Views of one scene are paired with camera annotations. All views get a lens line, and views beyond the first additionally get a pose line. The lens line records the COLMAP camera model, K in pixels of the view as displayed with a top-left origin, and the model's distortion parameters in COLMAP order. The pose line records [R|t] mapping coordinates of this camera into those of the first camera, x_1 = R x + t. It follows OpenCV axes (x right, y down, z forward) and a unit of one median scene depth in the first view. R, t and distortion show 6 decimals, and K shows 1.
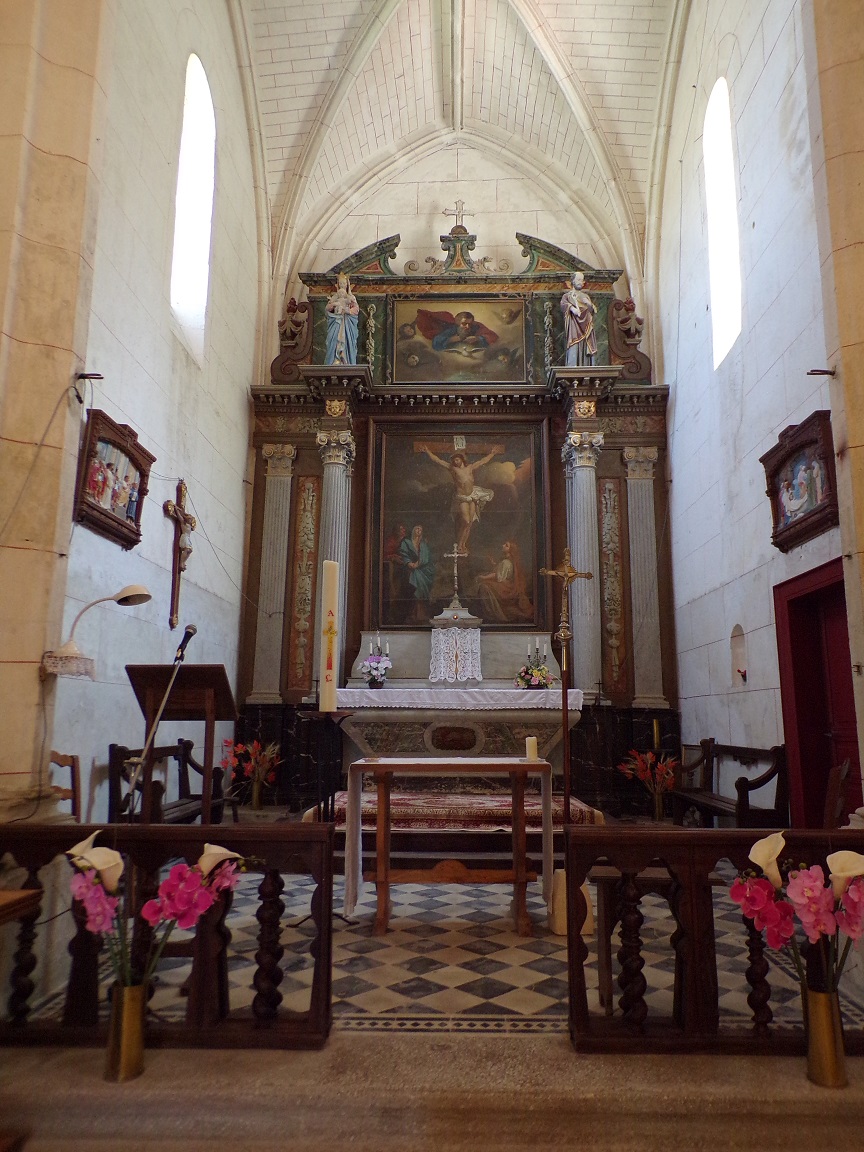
lens RADIAL K [[698.6, 0, 462.9], [0, 698.6, 612.6], [0, 0, 1]] dist [-0.214467, -0.000275]
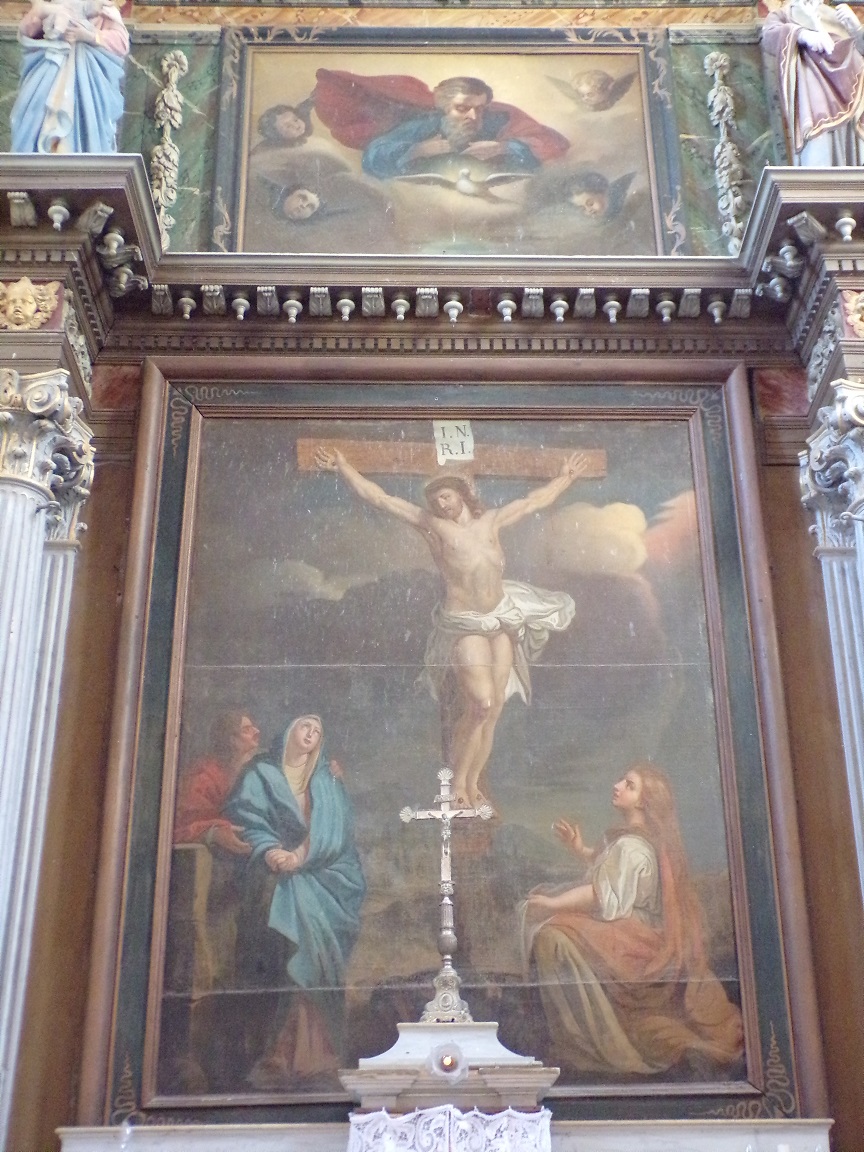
lens RADIAL K [[1469.1, 0, 467.9], [0, 1469.1, 608.4], [0, 0, 1]] dist [-0.019387, 0.087866]
pose [[0.999801, -0.006546, 0.018857, -0.011121], [0.011568, 0.959892, -0.280130, -0.001349], [-0.016267, 0.280292, 0.959777, 0.418366]]
